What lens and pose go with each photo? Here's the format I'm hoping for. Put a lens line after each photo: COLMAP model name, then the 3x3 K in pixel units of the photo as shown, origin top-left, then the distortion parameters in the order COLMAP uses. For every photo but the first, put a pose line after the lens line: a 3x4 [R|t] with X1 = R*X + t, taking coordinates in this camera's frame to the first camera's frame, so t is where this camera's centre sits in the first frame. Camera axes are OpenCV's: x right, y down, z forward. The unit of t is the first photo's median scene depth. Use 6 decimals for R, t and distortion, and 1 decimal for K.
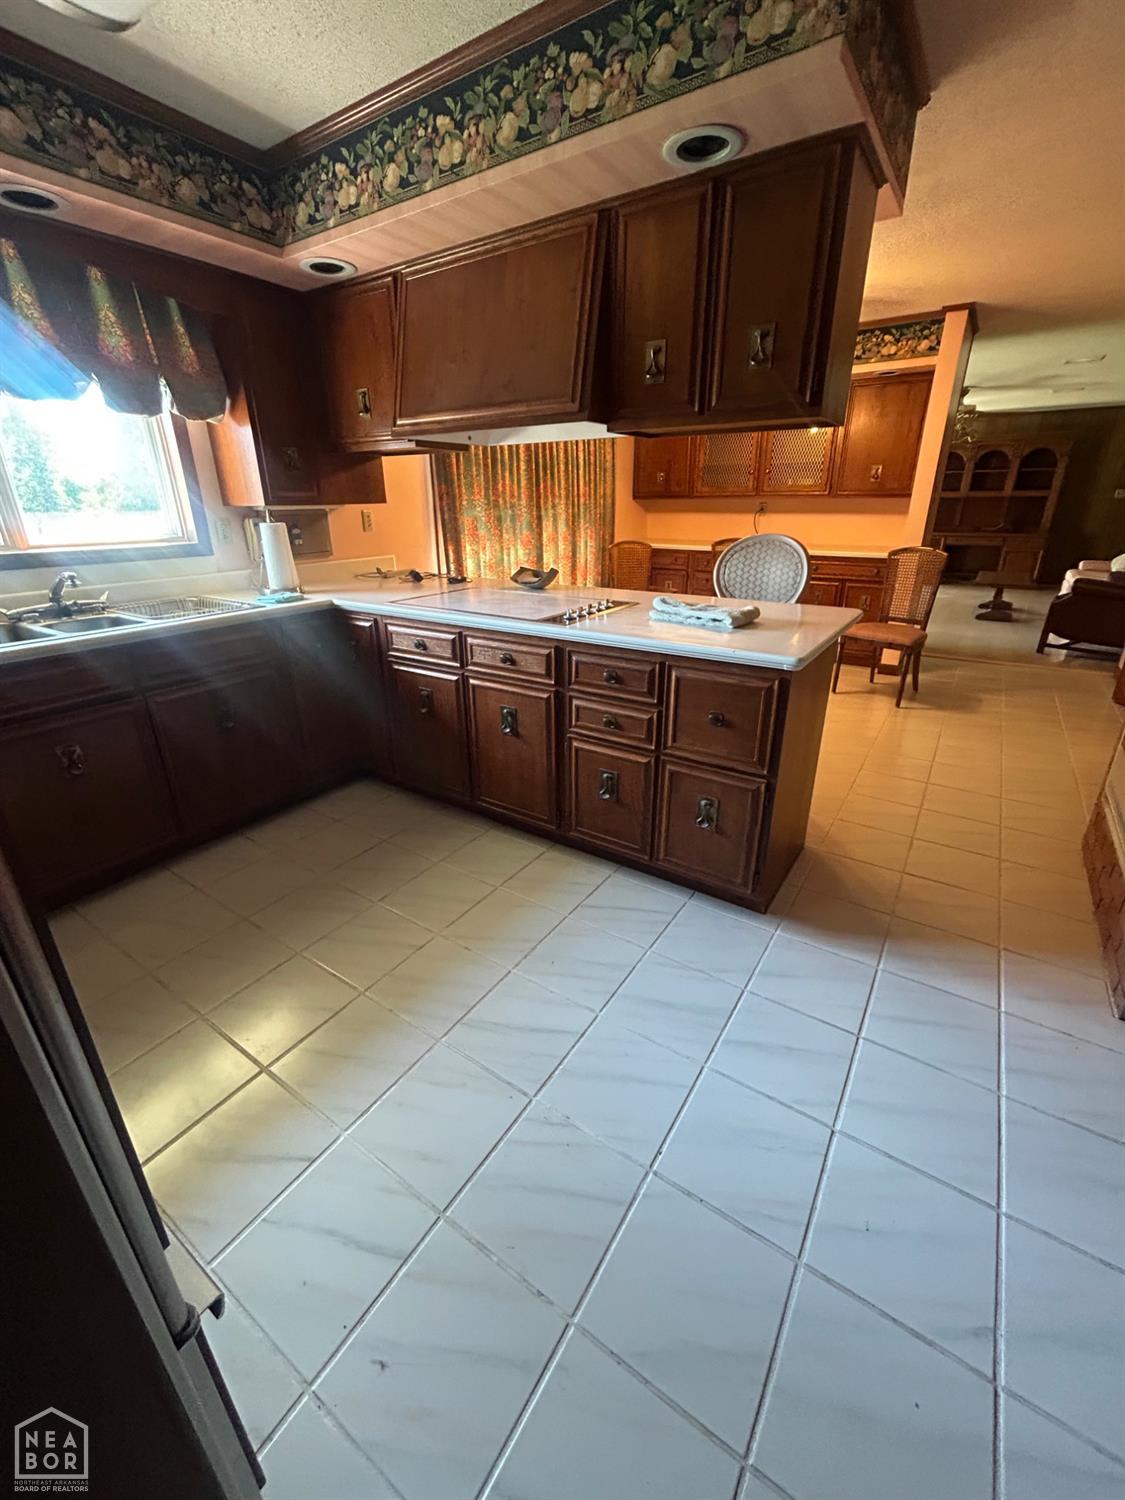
lens RADIAL K [[613.5, 0, 566.3], [0, 613.5, 747.5], [0, 0, 1]] dist [0.003209, -0.000313]
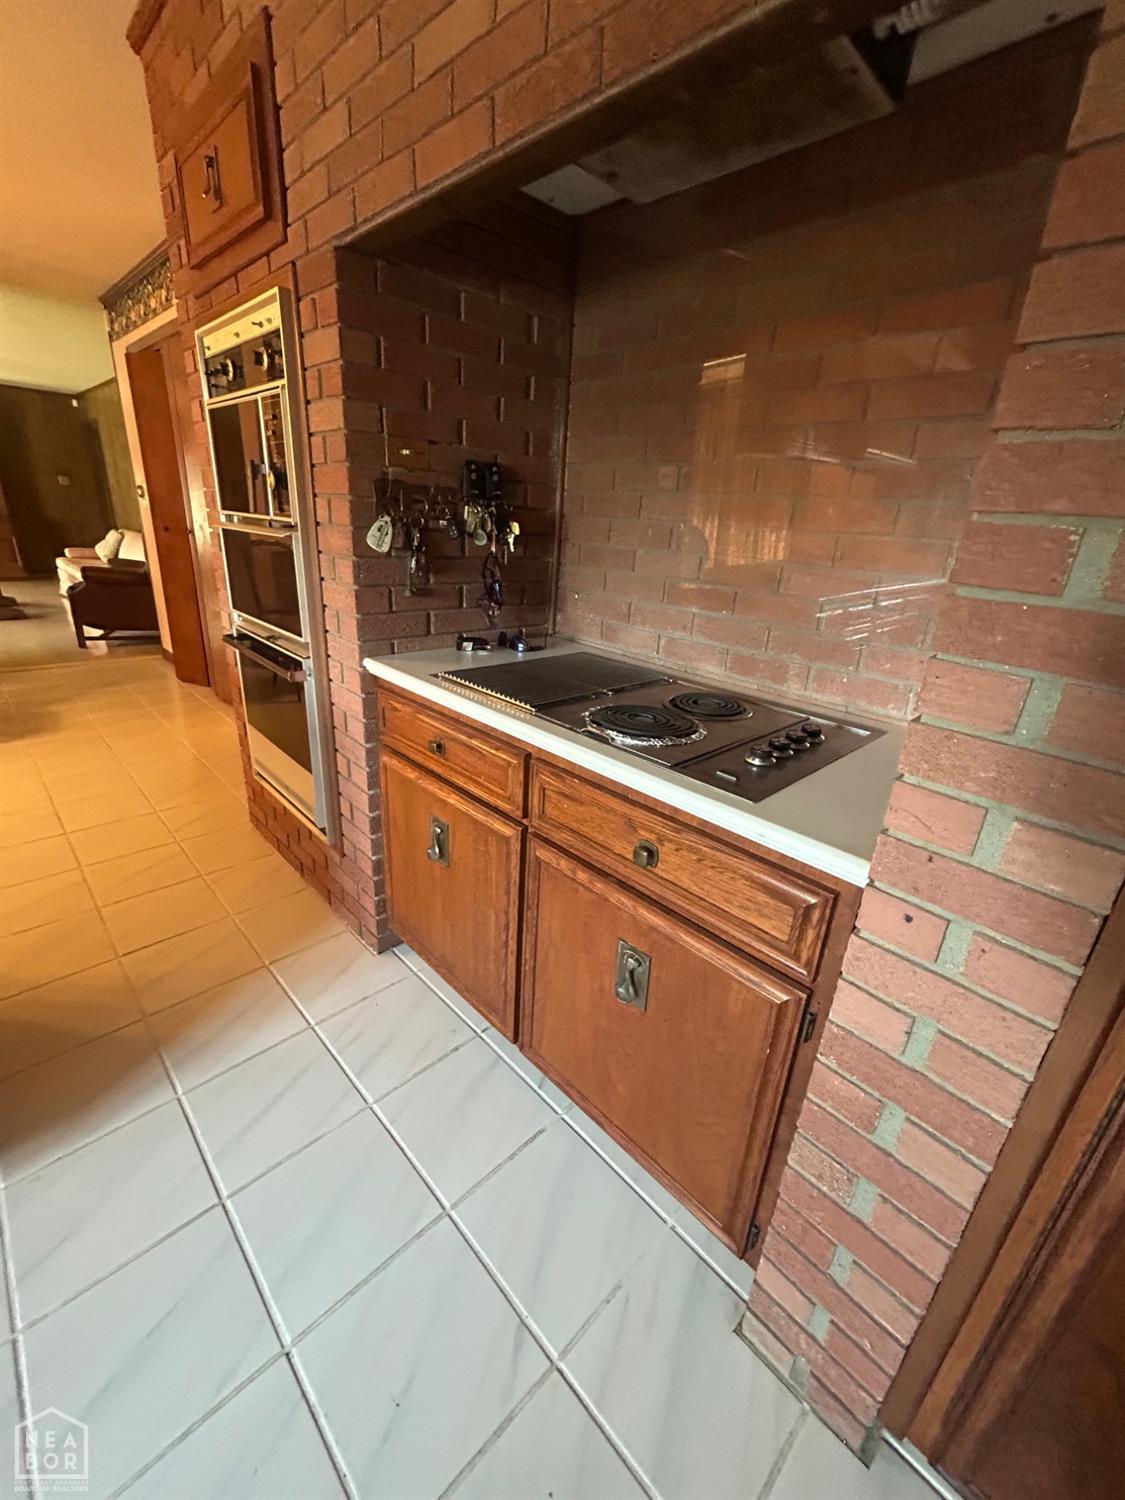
lens RADIAL K [[613.5, 0, 563.7], [0, 613.5, 752.4], [0, 0, 1]] dist [0.003209, -0.000313]
pose [[0.213104, -0.324962, 0.921405, 0.039199], [0.302194, 0.918747, 0.254133, -0.053135], [-0.929121, 0.224286, 0.293990, 0.183212]]
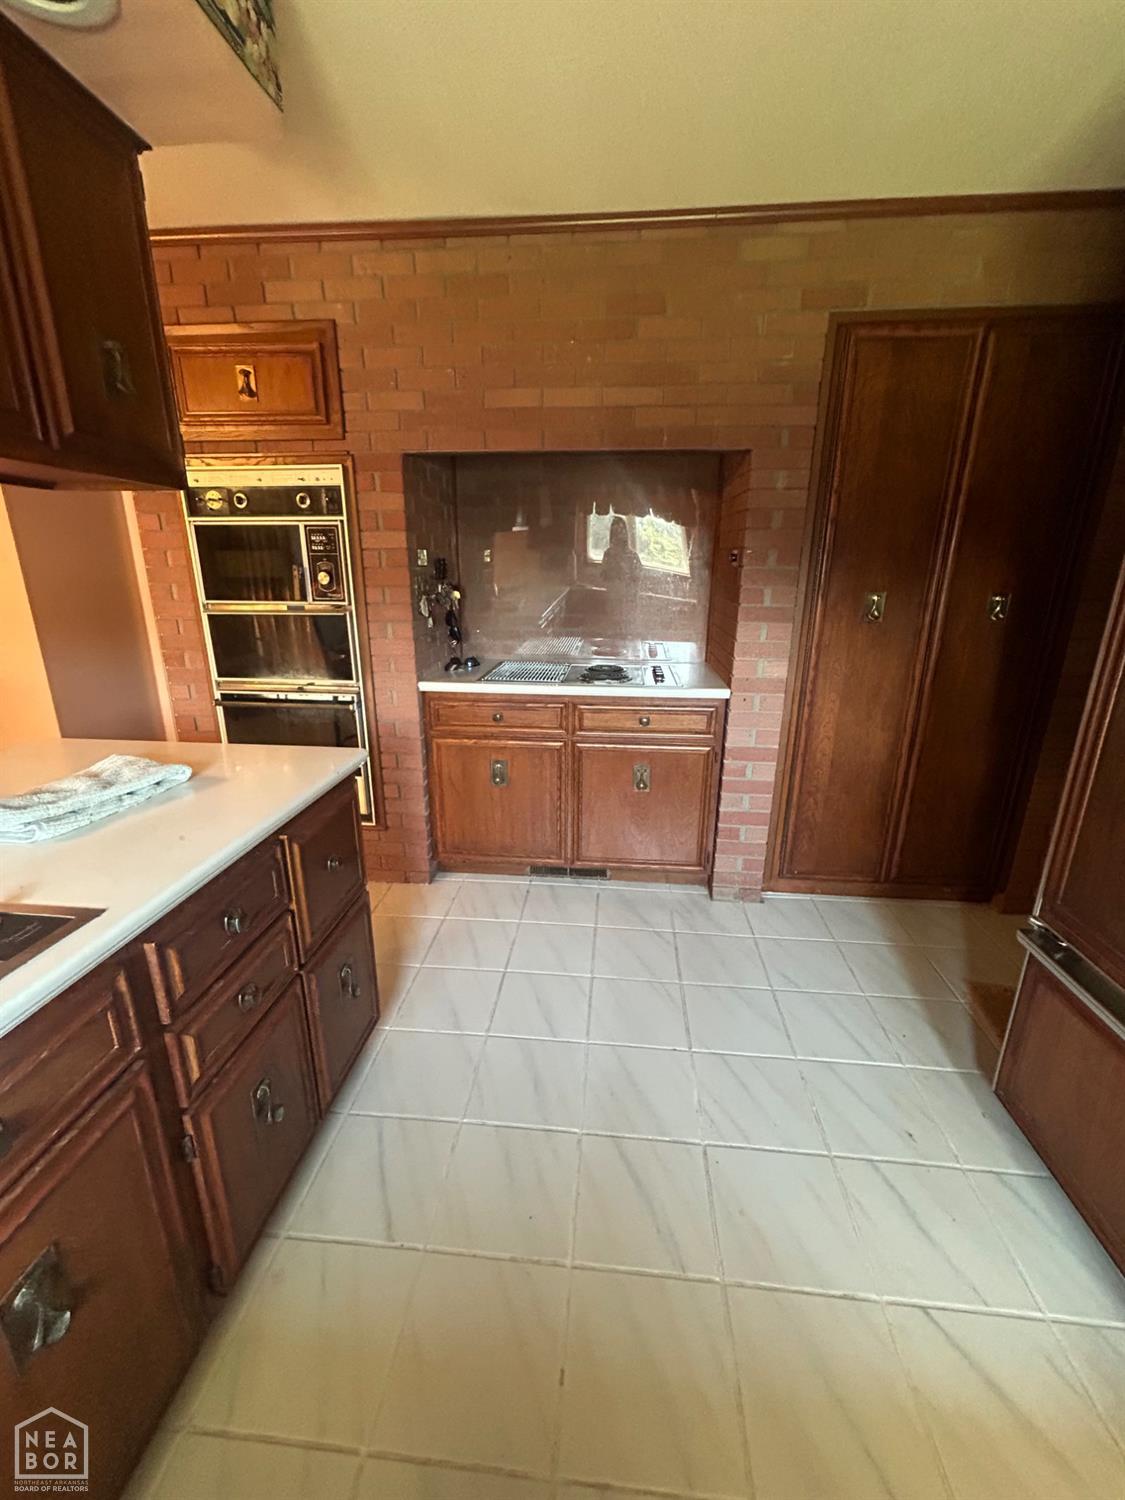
lens RADIAL K [[613.5, 0, 562.7], [0, 613.5, 753.1], [0, 0, 1]] dist [0.003209, -0.000313]
pose [[-0.483765, -0.245358, 0.840102, -0.367154], [0.325298, 0.840722, 0.432860, -0.293071], [-0.812498, 0.482686, -0.326897, 0.702590]]
